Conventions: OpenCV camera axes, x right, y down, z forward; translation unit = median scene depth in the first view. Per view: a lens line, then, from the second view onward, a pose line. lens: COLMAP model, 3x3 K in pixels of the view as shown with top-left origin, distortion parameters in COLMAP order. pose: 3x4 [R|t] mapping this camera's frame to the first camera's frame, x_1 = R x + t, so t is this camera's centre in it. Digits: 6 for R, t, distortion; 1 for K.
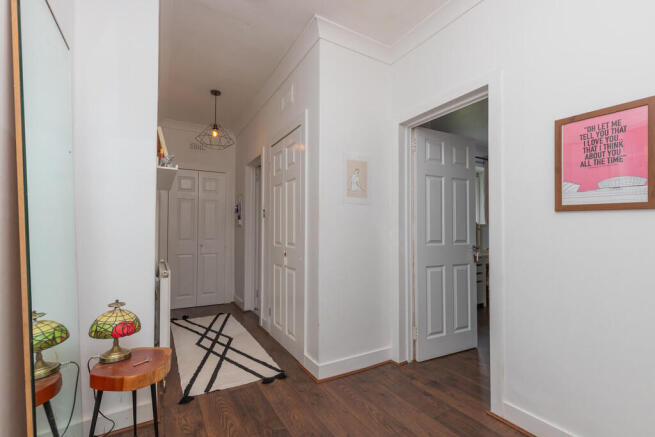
lens RADIAL K [[297.5, 0, 329.5], [0, 297.5, 216.4], [0, 0, 1]] dist [0.000195, -0.000137]
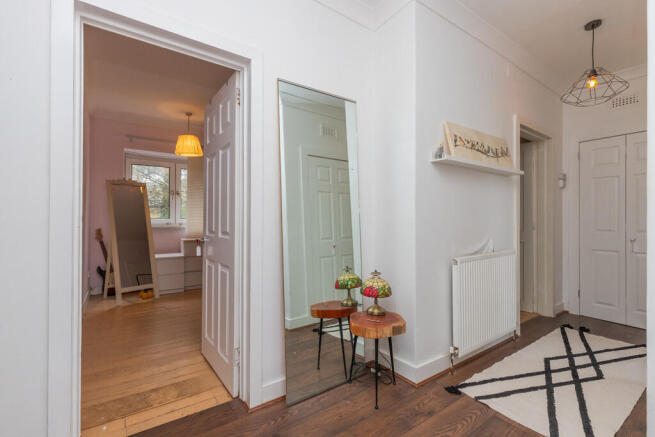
lens RADIAL K [[297.5, 0, 329.5], [0, 297.5, 216.4], [0, 0, 1]] dist [0.000195, -0.000137]
pose [[0.094195, -0.002109, -0.995552, 0.383446], [0.041026, 0.999157, 0.001766, 0.018232], [0.994708, -0.041010, 0.094202, 0.432916]]
